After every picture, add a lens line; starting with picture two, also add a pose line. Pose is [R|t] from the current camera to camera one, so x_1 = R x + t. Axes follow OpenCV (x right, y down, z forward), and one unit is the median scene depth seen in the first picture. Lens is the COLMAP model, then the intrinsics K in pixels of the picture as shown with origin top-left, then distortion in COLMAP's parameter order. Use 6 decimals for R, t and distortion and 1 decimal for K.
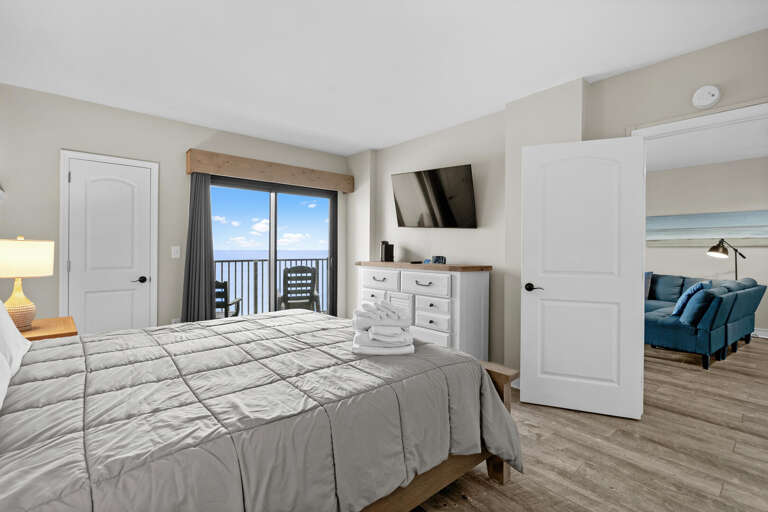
lens RADIAL K [[360.6, 0, 394.1], [0, 360.6, 252.4], [0, 0, 1]] dist [0.000011, -0.000018]
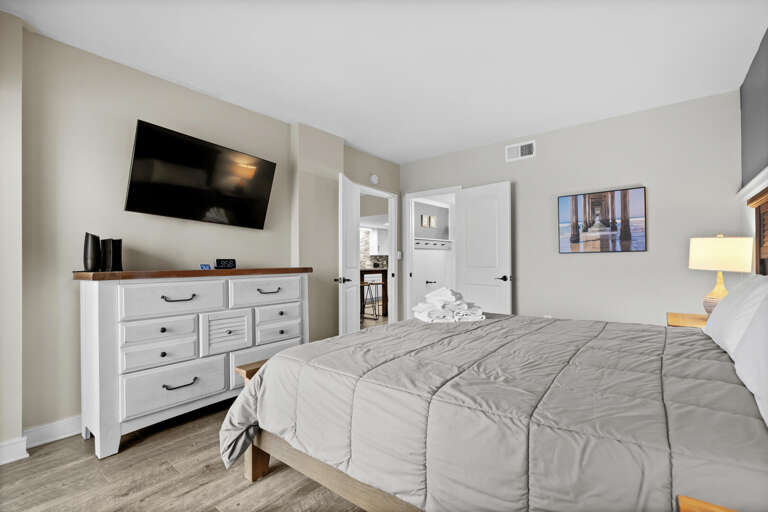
lens RADIAL K [[346.9, 0, 383.7], [0, 346.9, 260.3], [0, 0, 1]] dist [0.000730, 0.000108]
pose [[-0.150735, -0.006428, 0.988553, -0.743303], [0.007311, 0.999944, 0.007617, 0.010449], [-0.988547, 0.008375, -0.150679, 0.839965]]
